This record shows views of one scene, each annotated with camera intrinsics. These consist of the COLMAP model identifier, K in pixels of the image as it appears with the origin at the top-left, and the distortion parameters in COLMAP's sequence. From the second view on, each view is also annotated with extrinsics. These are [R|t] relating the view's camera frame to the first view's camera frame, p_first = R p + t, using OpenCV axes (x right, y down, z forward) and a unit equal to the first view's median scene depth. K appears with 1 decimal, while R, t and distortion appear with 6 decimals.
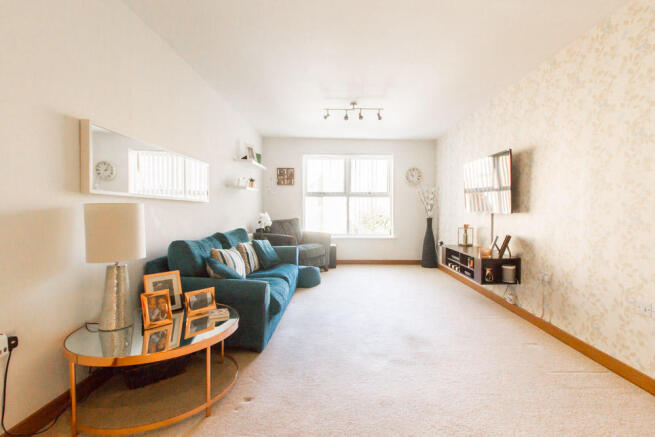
lens RADIAL K [[309.5, 0, 330.1], [0, 309.5, 217.4], [0, 0, 1]] dist [0.003686, 0.000015]
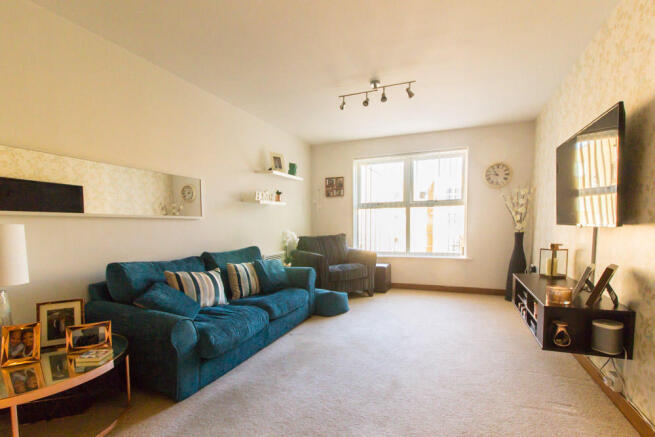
lens RADIAL K [[309.5, 0, 308.8], [0, 309.5, 250.3], [0, 0, 1]] dist [0.003686, 0.000015]
pose [[0.920366, 0.014681, -0.390781, 0.165226], [0.009567, 0.998151, 0.060030, -0.004864], [0.390940, -0.058988, 0.918524, 0.163083]]
